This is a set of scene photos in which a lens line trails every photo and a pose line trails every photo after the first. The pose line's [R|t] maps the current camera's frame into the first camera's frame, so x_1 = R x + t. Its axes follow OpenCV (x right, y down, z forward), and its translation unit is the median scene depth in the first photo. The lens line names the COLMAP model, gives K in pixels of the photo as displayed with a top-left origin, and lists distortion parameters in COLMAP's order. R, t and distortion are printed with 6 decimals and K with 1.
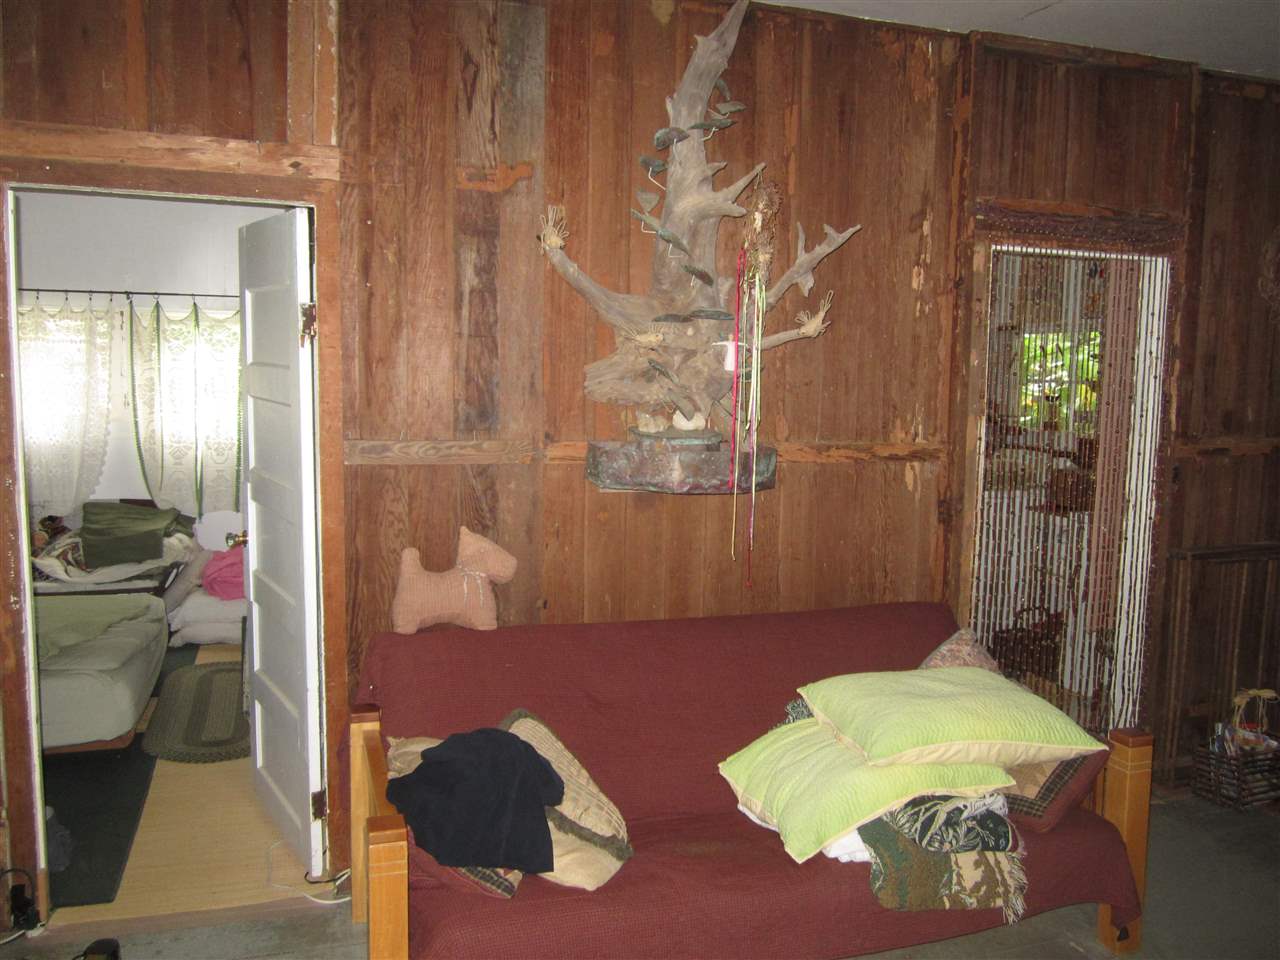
lens RADIAL K [[1071.7, 0, 646.0], [0, 1071.7, 478.9], [0, 0, 1]] dist [-0.039532, 0.021952]
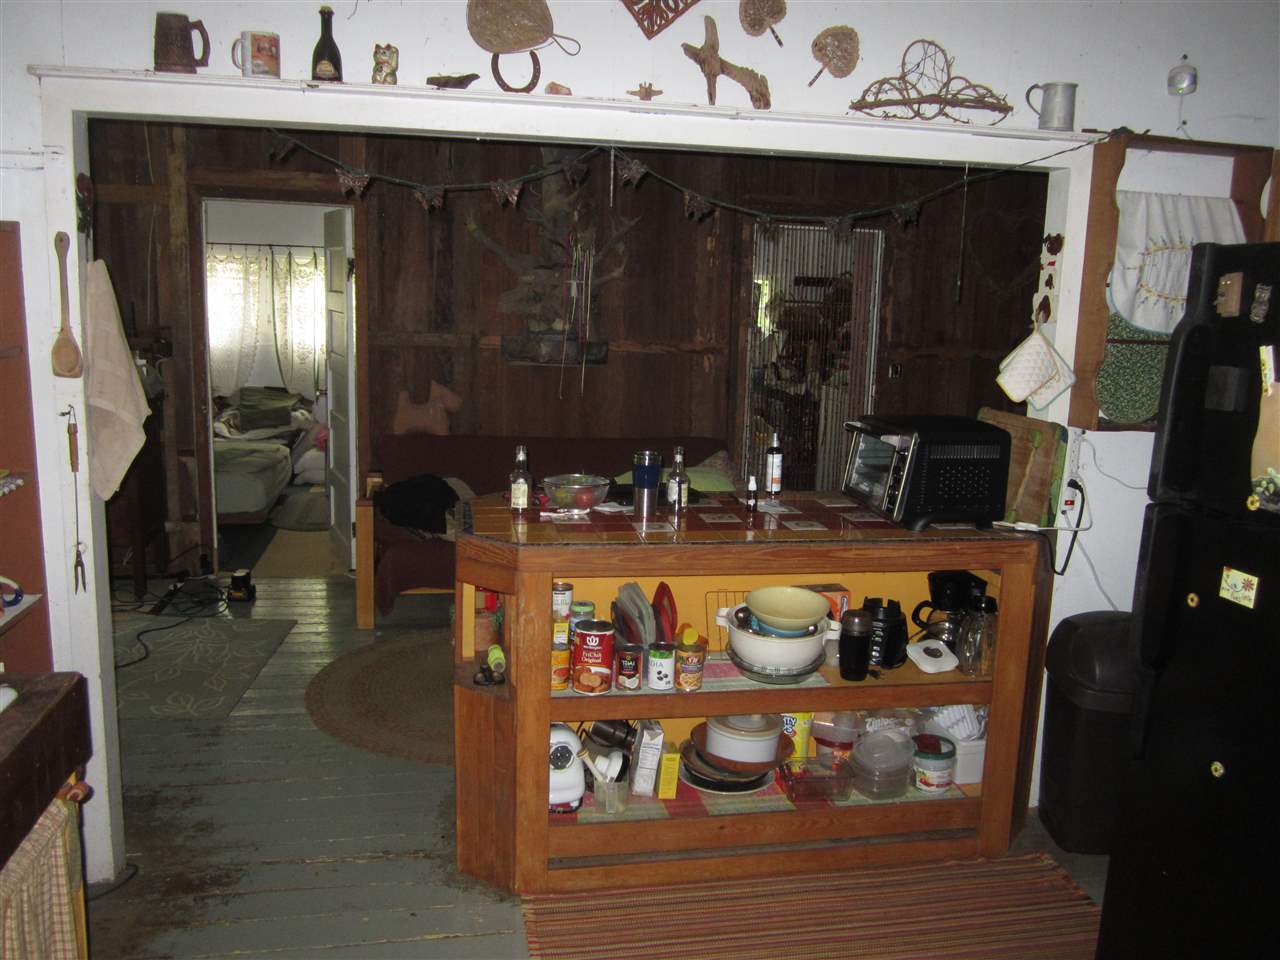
lens RADIAL K [[1071.7, 0, 643.7], [0, 1071.7, 482.2], [0, 0, 1]] dist [-0.039532, 0.021952]
pose [[0.991029, 0.034299, -0.129172, 0.374363], [-0.027188, 0.998037, 0.056415, 0.091266], [0.130854, -0.052397, 0.990016, -0.678604]]
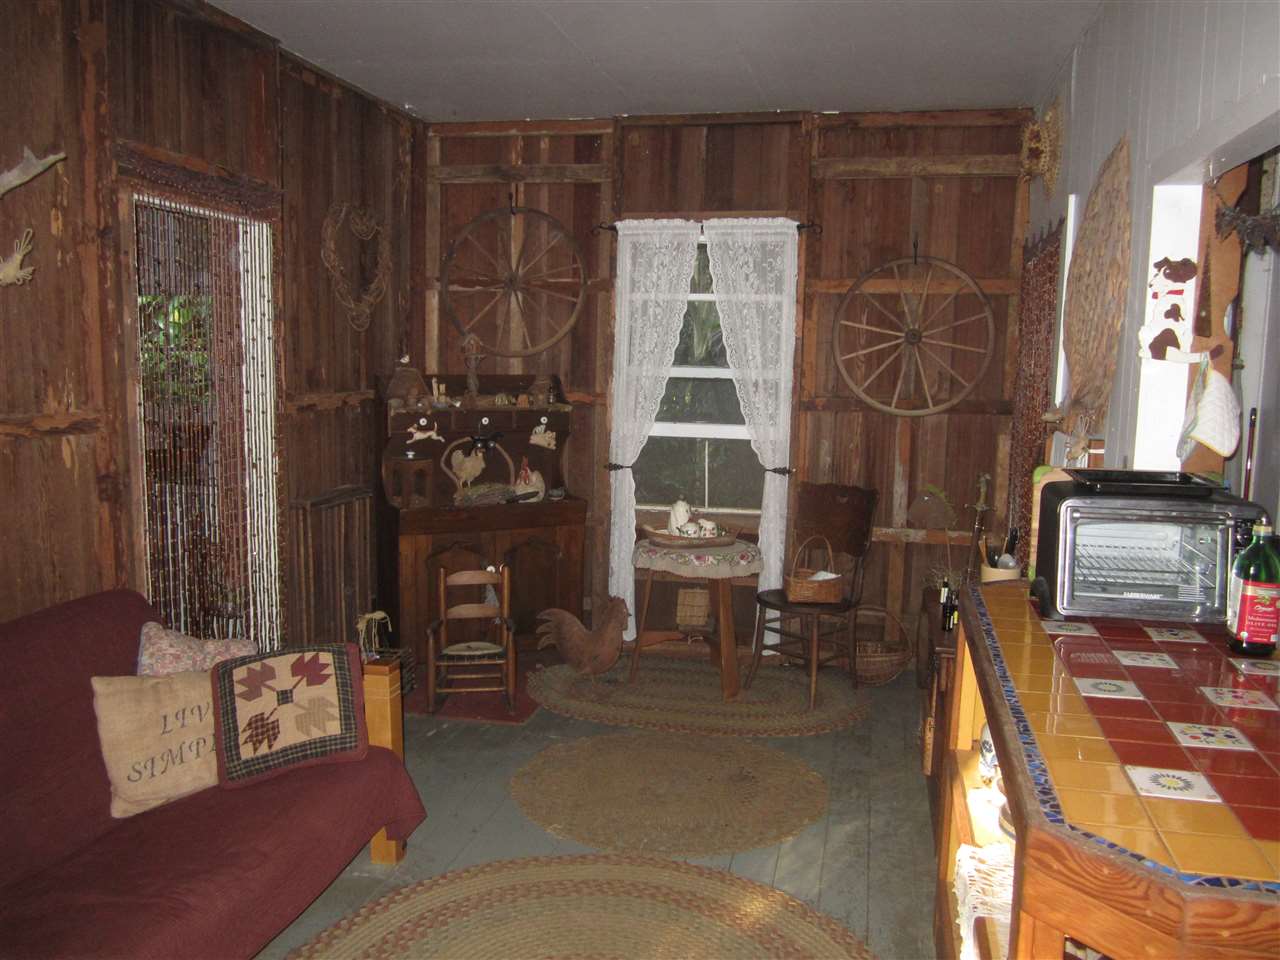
lens RADIAL K [[1071.7, 0, 647.1], [0, 1071.7, 480.7], [0, 0, 1]] dist [-0.039532, 0.021952]
pose [[0.520280, -0.109331, 0.846968, -0.243331], [0.088221, 0.993346, 0.074033, -0.001451], [-0.849427, 0.036202, 0.526463, 0.146773]]
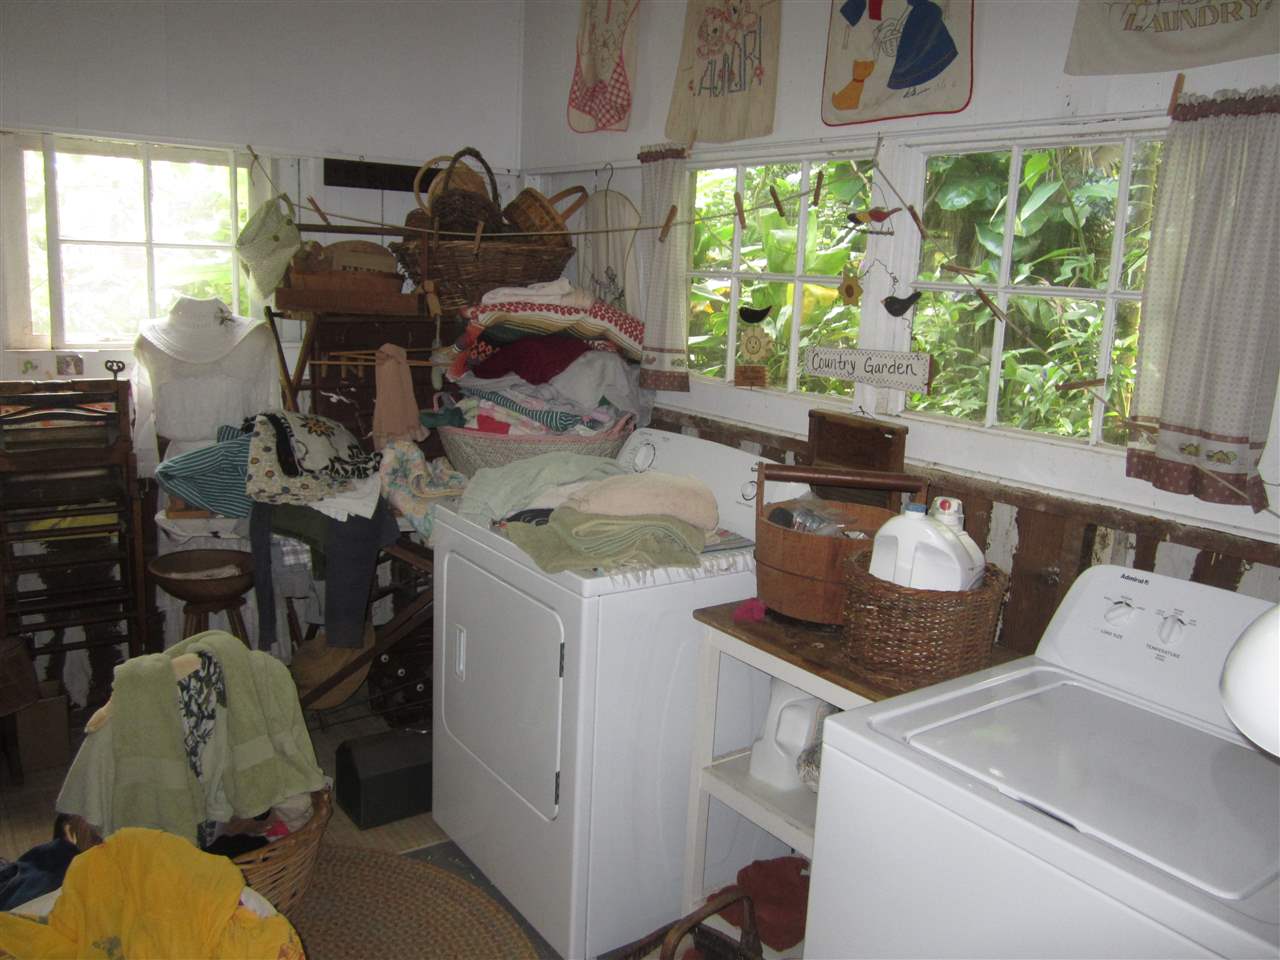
lens RADIAL K [[1071.7, 0, 640.7], [0, 1071.7, 482.0], [0, 0, 1]] dist [-0.039532, 0.021952]
pose [[0.960917, -0.033191, 0.274840, 0.386818], [0.005973, 0.995041, 0.099284, -0.090541], [-0.276772, -0.093762, 0.956350, 1.070999]]
